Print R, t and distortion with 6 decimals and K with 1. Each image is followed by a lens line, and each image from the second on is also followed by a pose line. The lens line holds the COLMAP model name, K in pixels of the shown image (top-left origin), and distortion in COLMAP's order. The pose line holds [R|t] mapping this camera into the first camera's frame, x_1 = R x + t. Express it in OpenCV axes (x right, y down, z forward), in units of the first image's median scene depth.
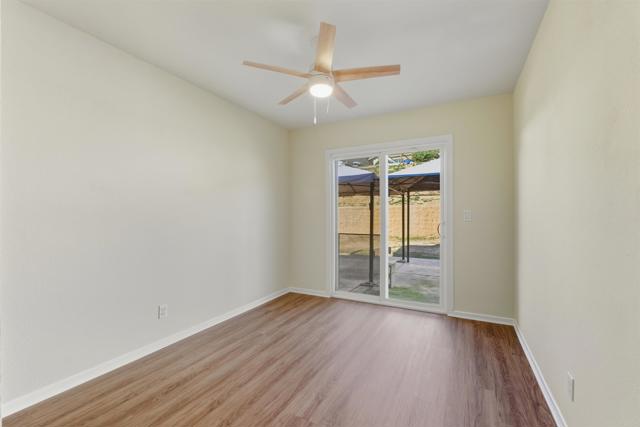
lens RADIAL K [[272.5, 0, 317.8], [0, 272.5, 214.1], [0, 0, 1]] dist [-0.014307, 0.000678]
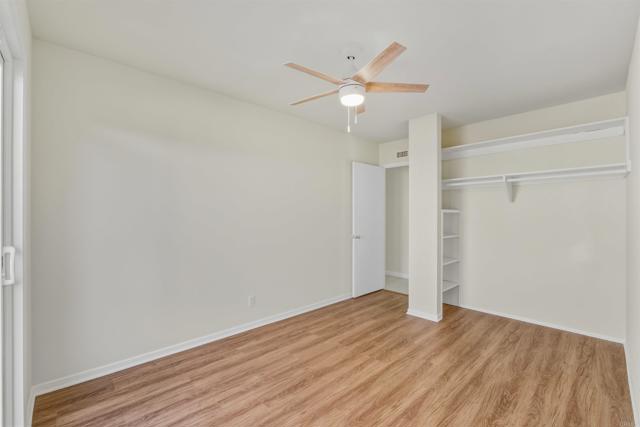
lens RADIAL K [[272.5, 0, 317.8], [0, 272.5, 214.1], [0, 0, 1]] dist [-0.014307, 0.000678]
pose [[-0.947930, 0.001053, 0.318476, -0.193964], [-0.002185, 0.999950, -0.009808, -0.032450], [-0.318470, -0.009993, -0.947880, 2.091097]]
